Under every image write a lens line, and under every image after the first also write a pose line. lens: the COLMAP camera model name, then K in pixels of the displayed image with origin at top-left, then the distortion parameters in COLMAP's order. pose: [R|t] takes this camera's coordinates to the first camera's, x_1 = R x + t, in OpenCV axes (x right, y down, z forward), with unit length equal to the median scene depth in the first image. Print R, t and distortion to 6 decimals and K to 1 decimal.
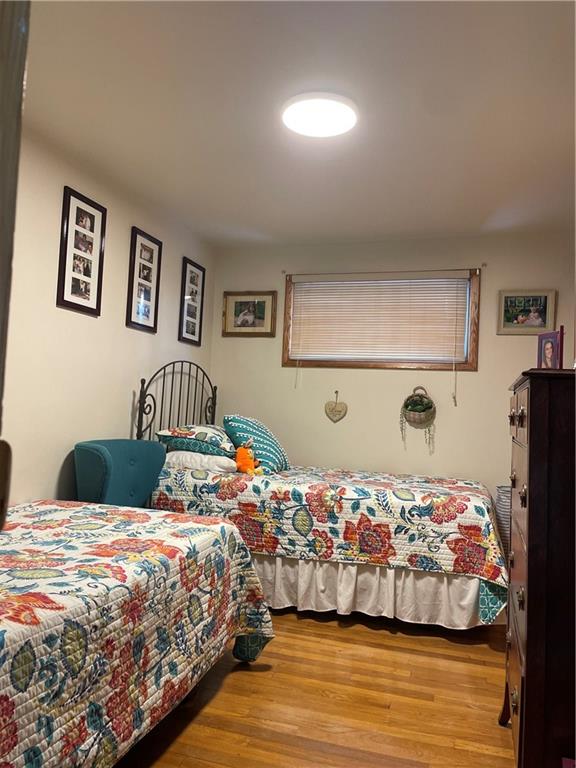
lens RADIAL K [[583.8, 0, 290.0], [0, 583.8, 382.3], [0, 0, 1]] dist [0.037715, -0.026305]
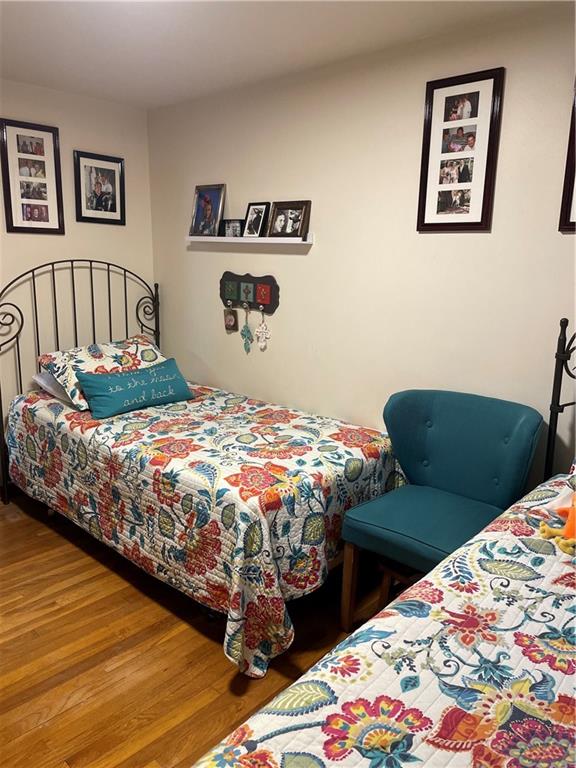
lens RADIAL K [[583.8, 0, 290.2], [0, 583.8, 382.7], [0, 0, 1]] dist [0.037715, -0.026305]
pose [[-0.427568, 0.144747, -0.892319, 0.495181], [-0.001985, 0.986945, 0.161048, -0.045335], [0.903981, 0.070631, -0.421699, 1.170157]]
